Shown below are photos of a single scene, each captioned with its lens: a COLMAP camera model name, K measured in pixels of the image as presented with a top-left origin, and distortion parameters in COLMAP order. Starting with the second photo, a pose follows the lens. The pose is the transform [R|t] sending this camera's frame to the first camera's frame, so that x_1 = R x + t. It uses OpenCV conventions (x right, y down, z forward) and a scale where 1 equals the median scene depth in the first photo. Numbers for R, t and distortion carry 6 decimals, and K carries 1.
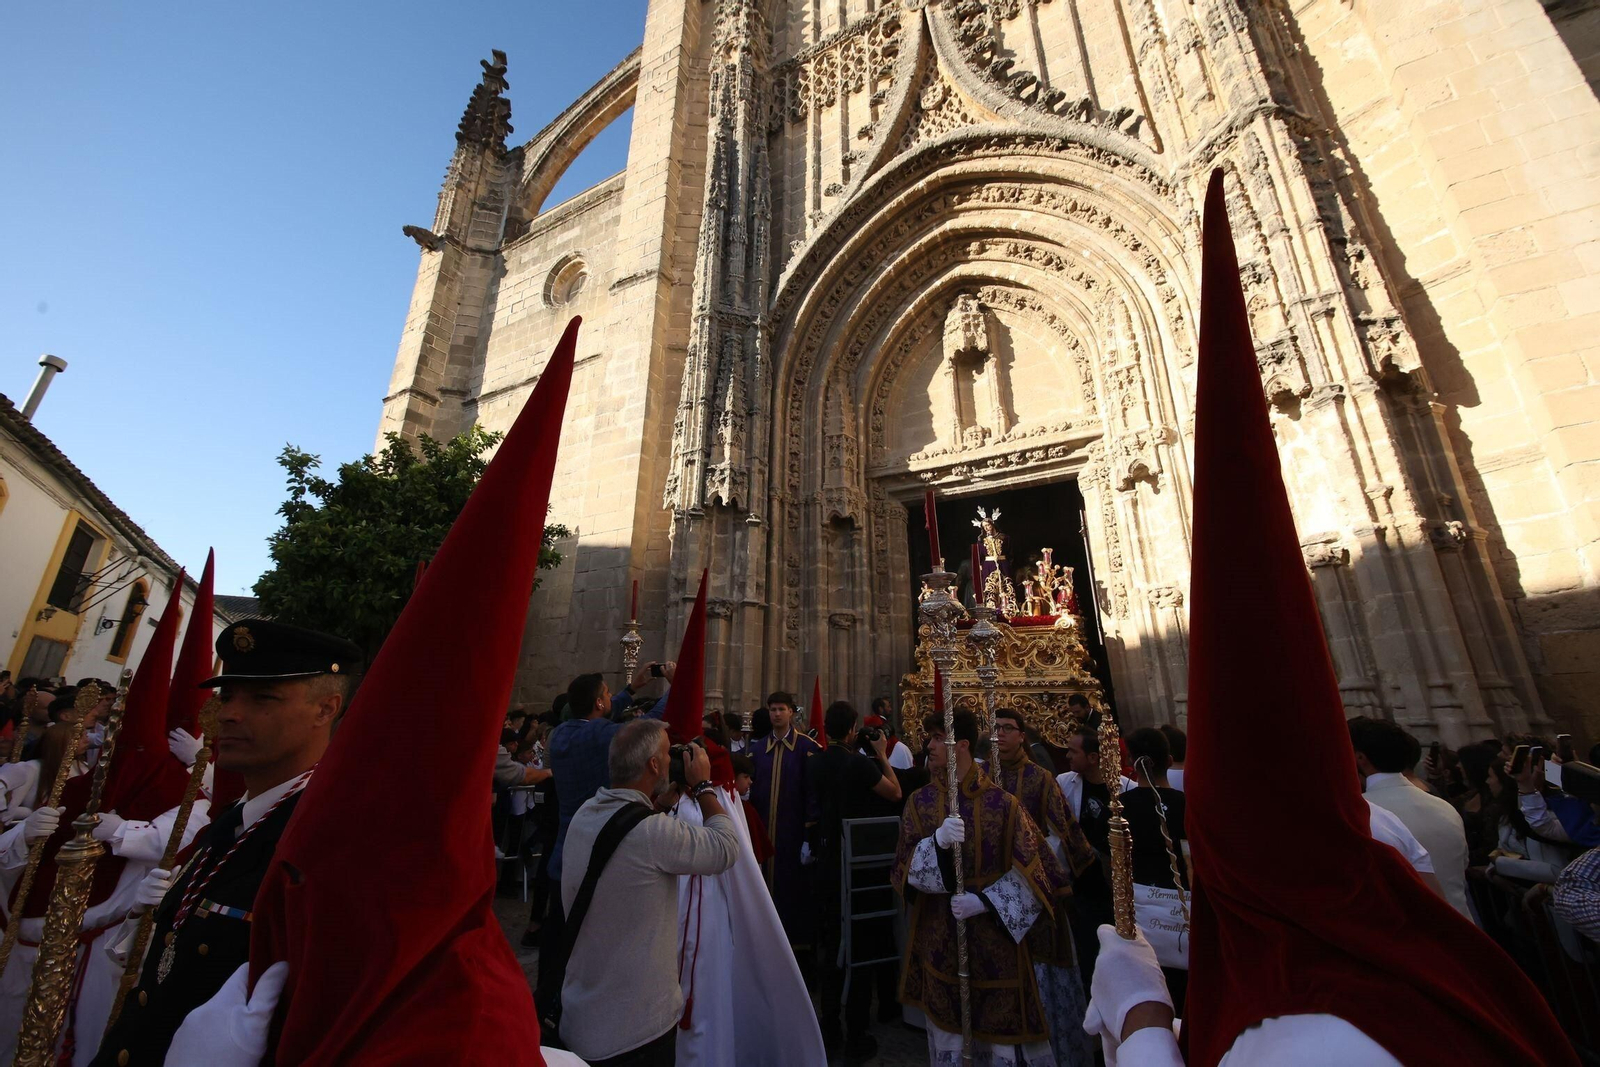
lens RADIAL K [[601.5, 0, 795.7], [0, 601.5, 527.2], [0, 0, 1]] dist [0.028561, -0.030716]
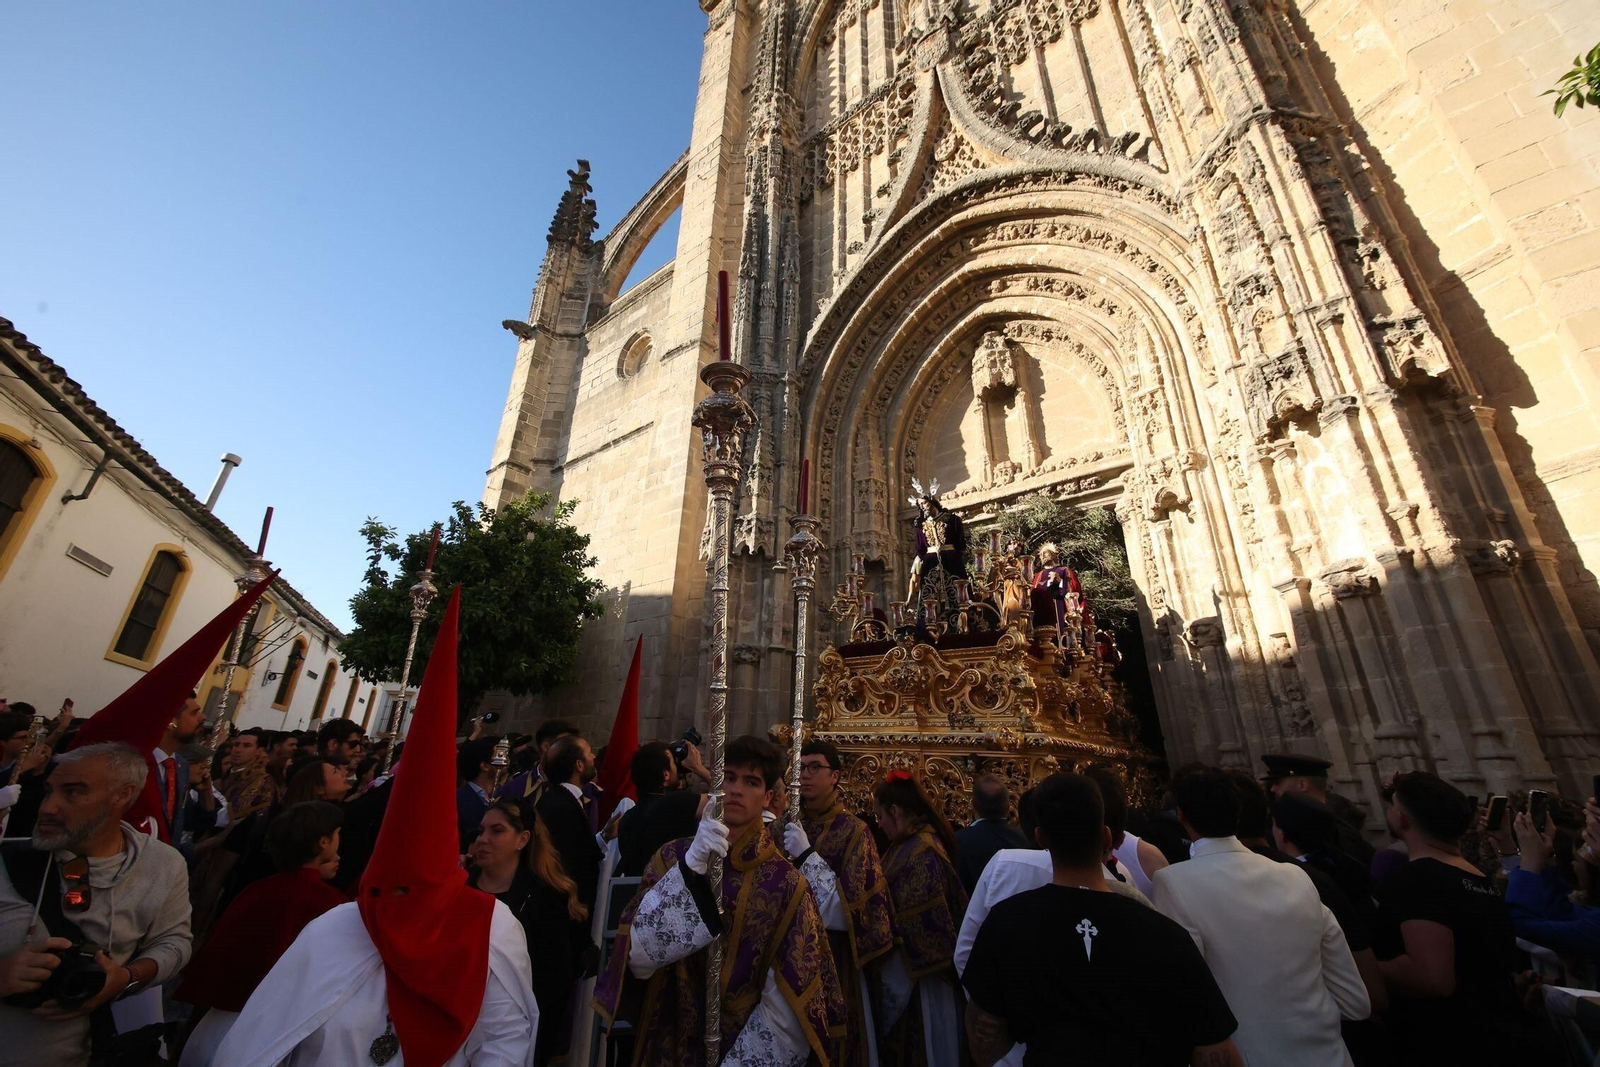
lens RADIAL K [[601.5, 0, 795.7], [0, 601.5, 527.2], [0, 0, 1]] dist [0.028561, -0.030716]
pose [[0.984537, -0.050702, -0.167679, 0.122121], [0.038676, 0.996491, -0.074227, -0.002297], [0.170854, 0.066594, 0.983043, -0.014250]]
